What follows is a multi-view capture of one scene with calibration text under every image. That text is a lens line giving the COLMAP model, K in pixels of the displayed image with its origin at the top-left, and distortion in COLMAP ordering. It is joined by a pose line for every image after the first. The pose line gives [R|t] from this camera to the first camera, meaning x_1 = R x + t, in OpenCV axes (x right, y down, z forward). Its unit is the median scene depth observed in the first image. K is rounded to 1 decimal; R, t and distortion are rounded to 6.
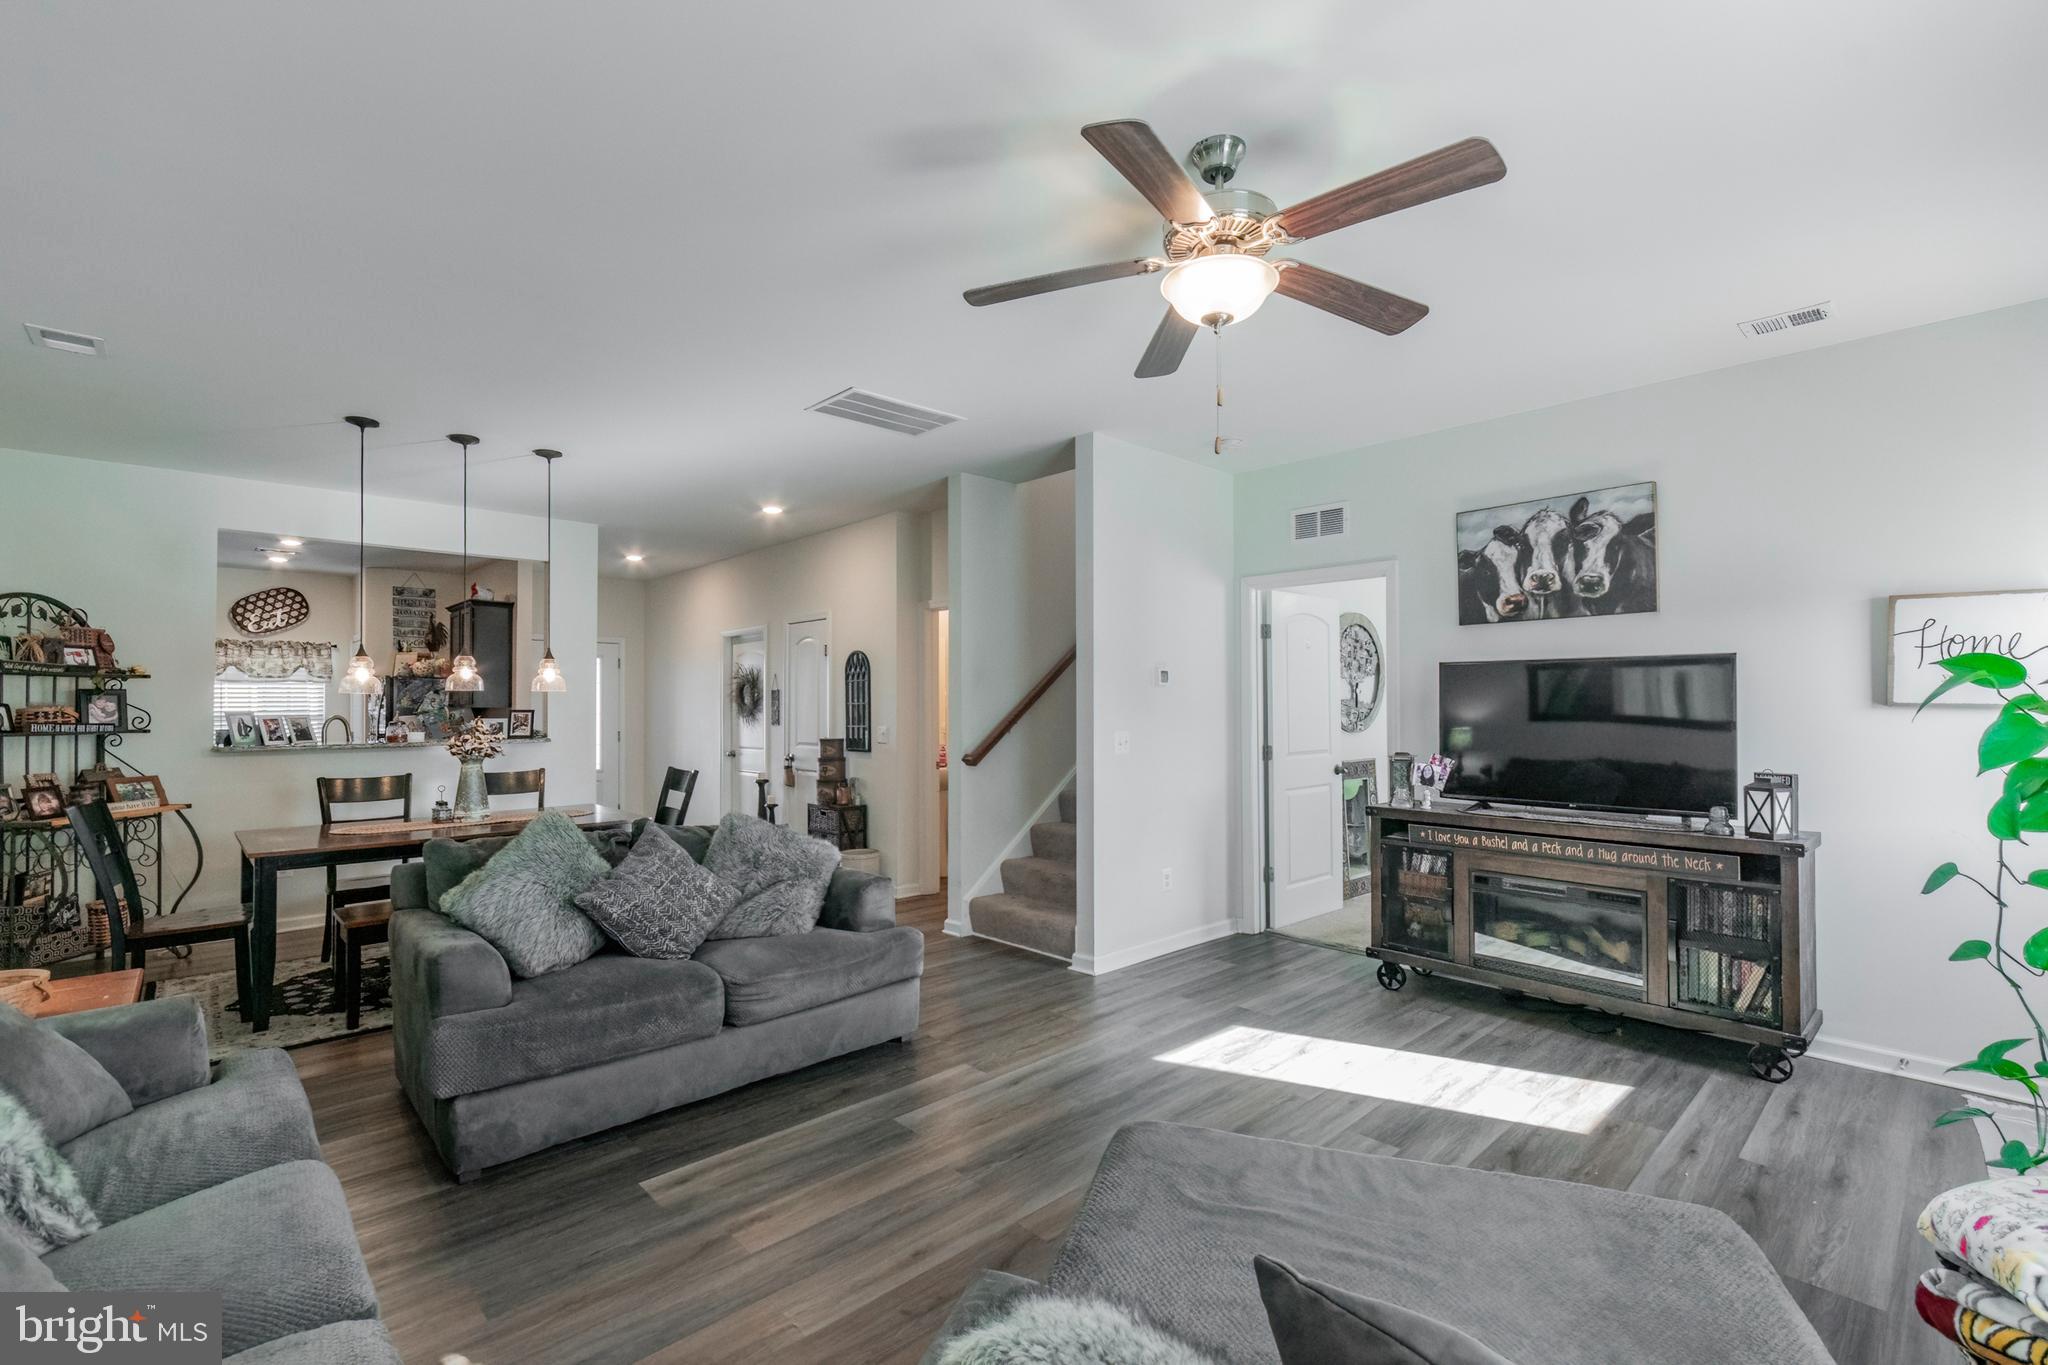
lens RADIAL K [[897.0, 0, 1010.5], [0, 897.0, 691.1], [0, 0, 1]] dist [0.007497, -0.002032]
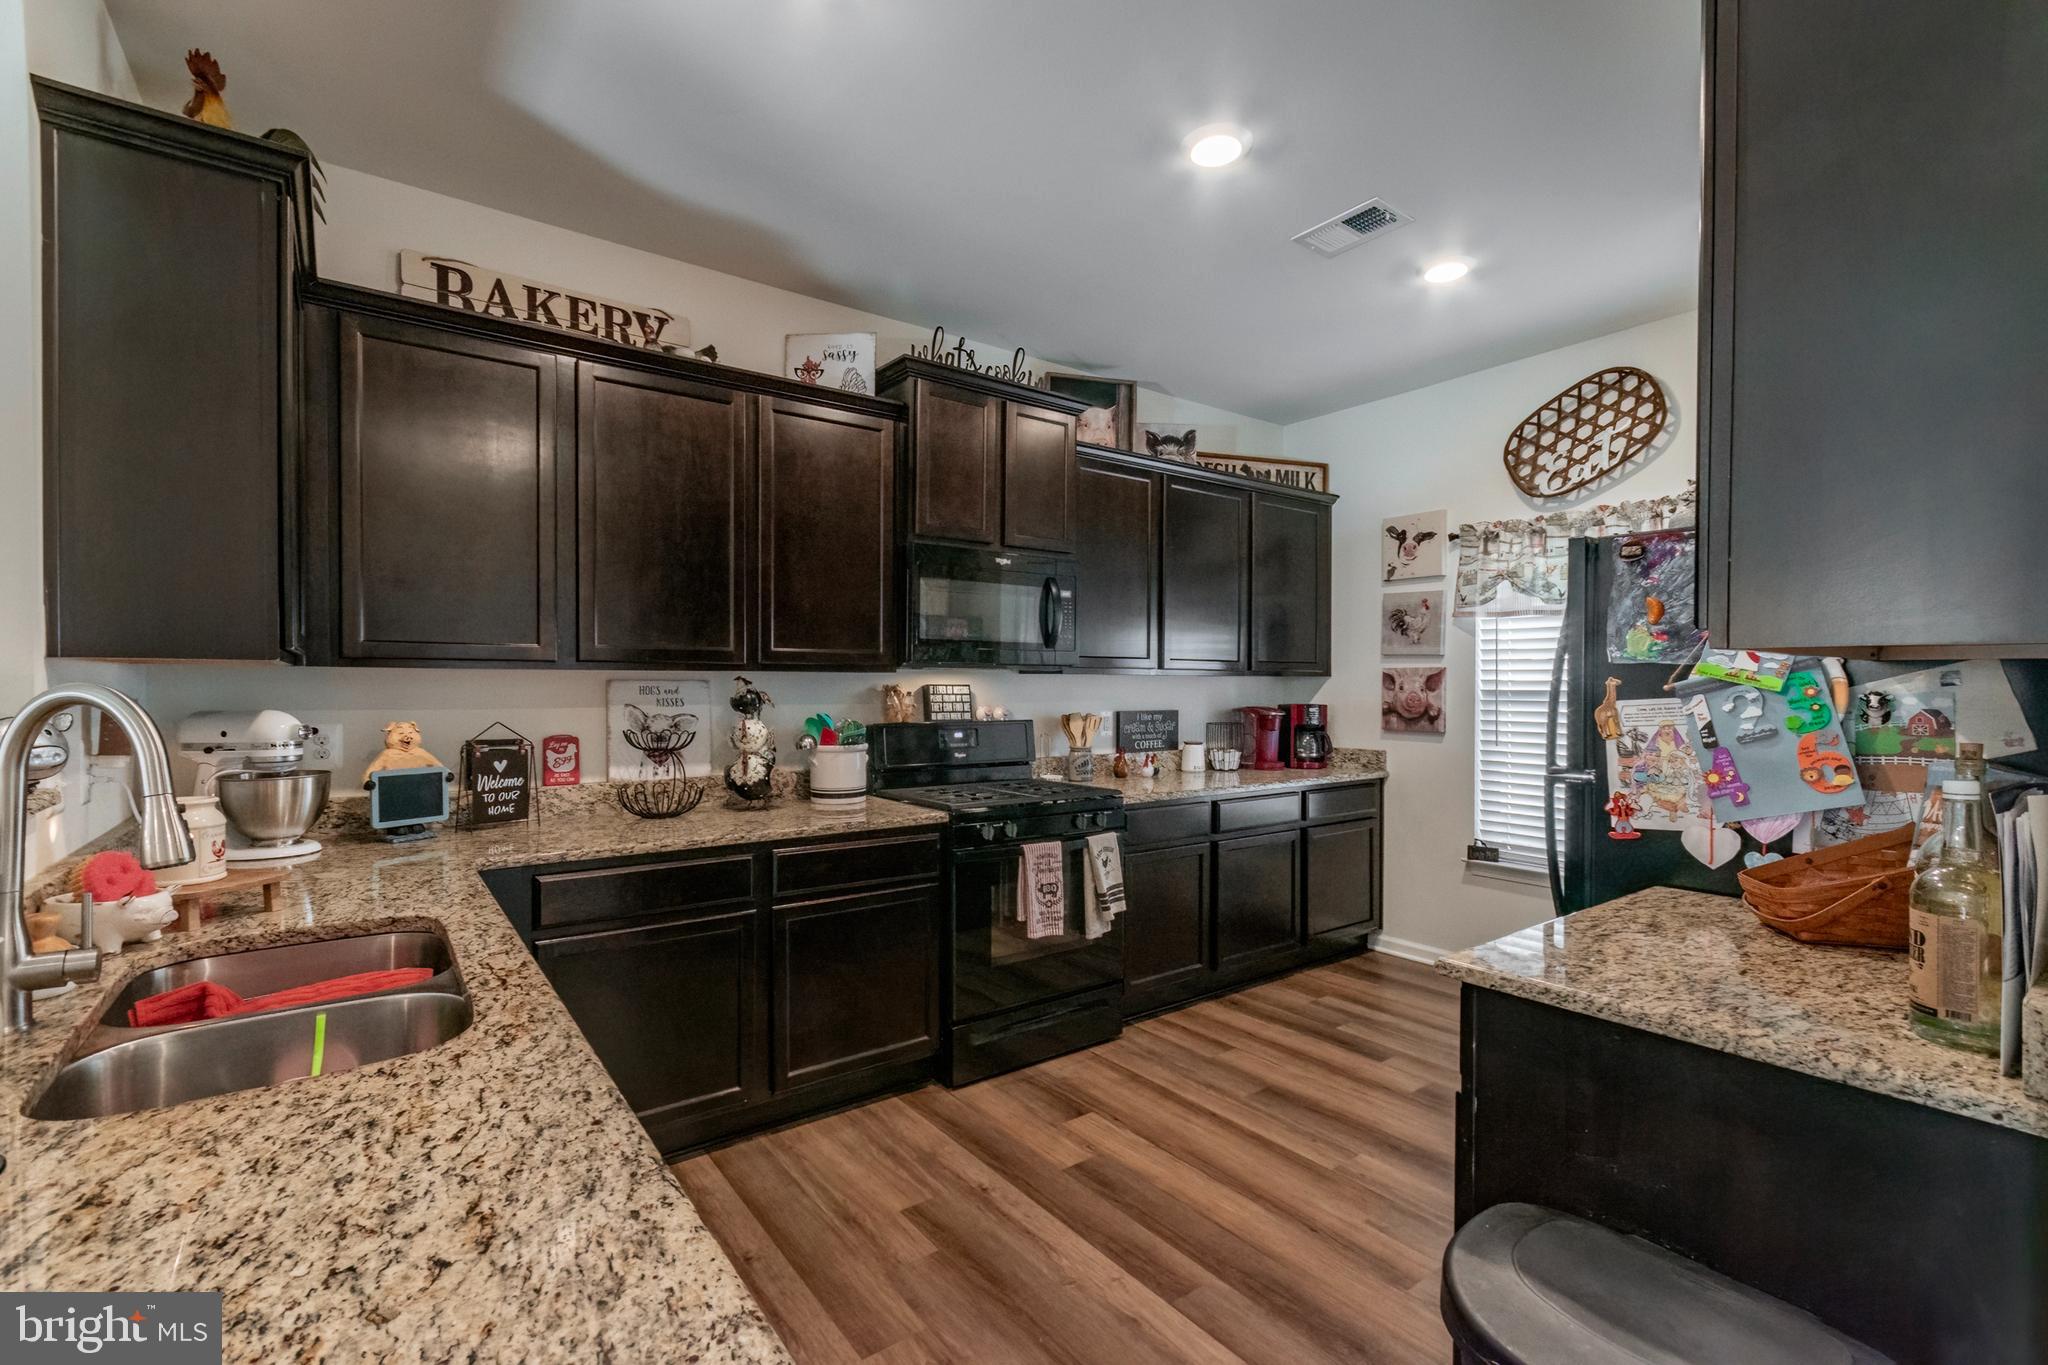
lens RADIAL K [[897.0, 0, 1014.9], [0, 897.0, 691.7], [0, 0, 1]] dist [0.007497, -0.002032]
pose [[-0.110793, 0.011185, -0.993781, -0.814736], [0.014154, 0.999853, 0.009675, 0.040614], [0.993743, -0.012994, -0.110935, 1.667053]]
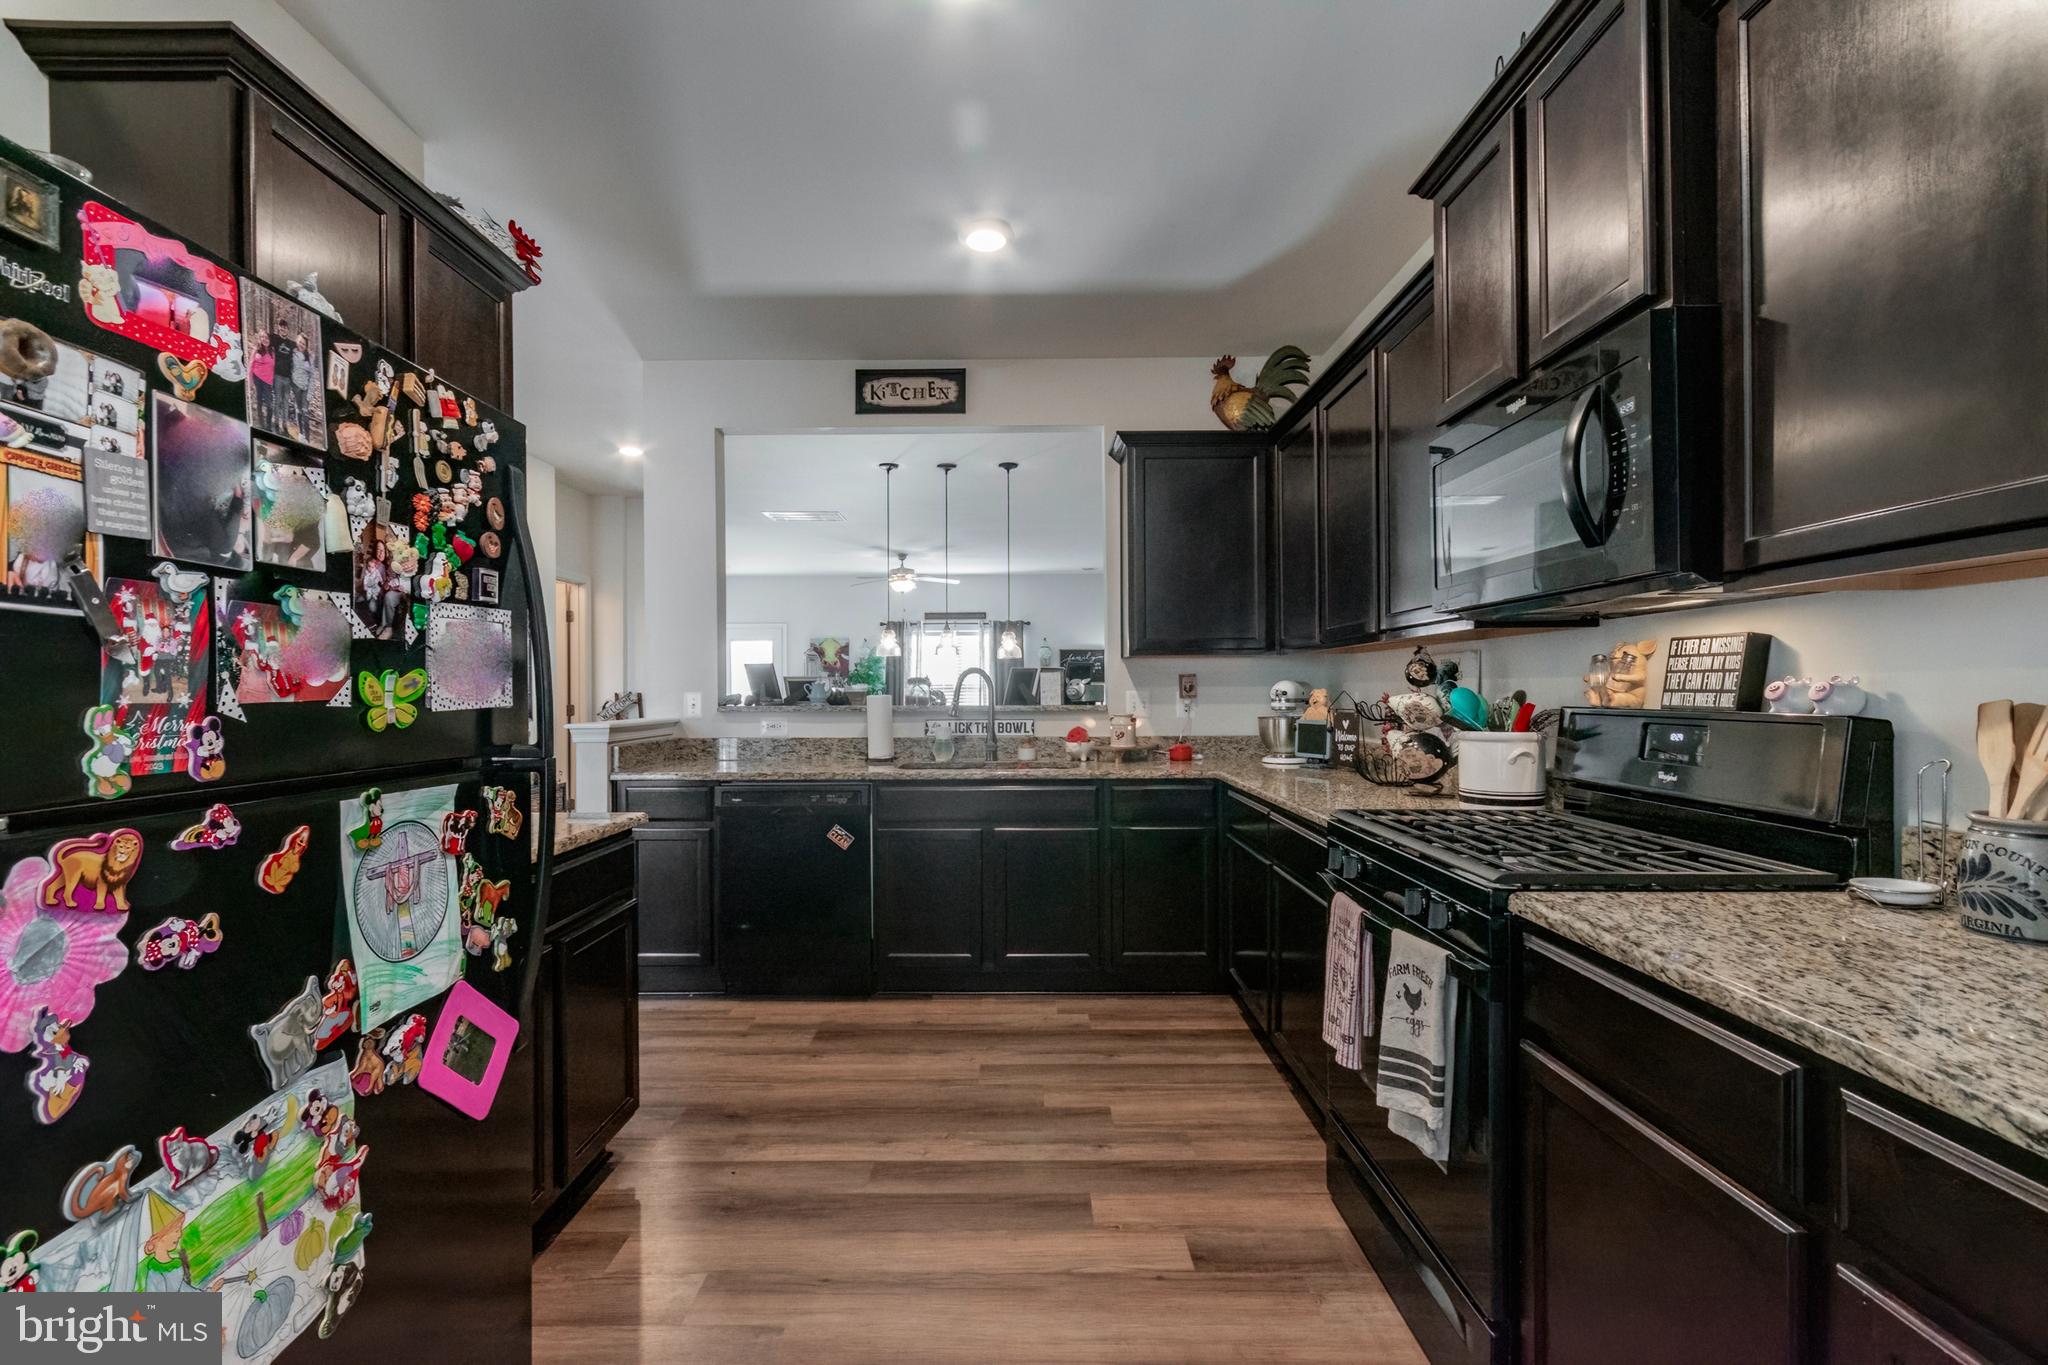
lens RADIAL K [[897.0, 0, 1016.2], [0, 897.0, 693.2], [0, 0, 1]] dist [0.007497, -0.002032]
pose [[-0.731236, 0.004402, 0.682110, -1.702079], [-0.003591, 0.999940, -0.010303, 0.073395], [-0.682115, -0.009984, -0.731177, 2.032712]]
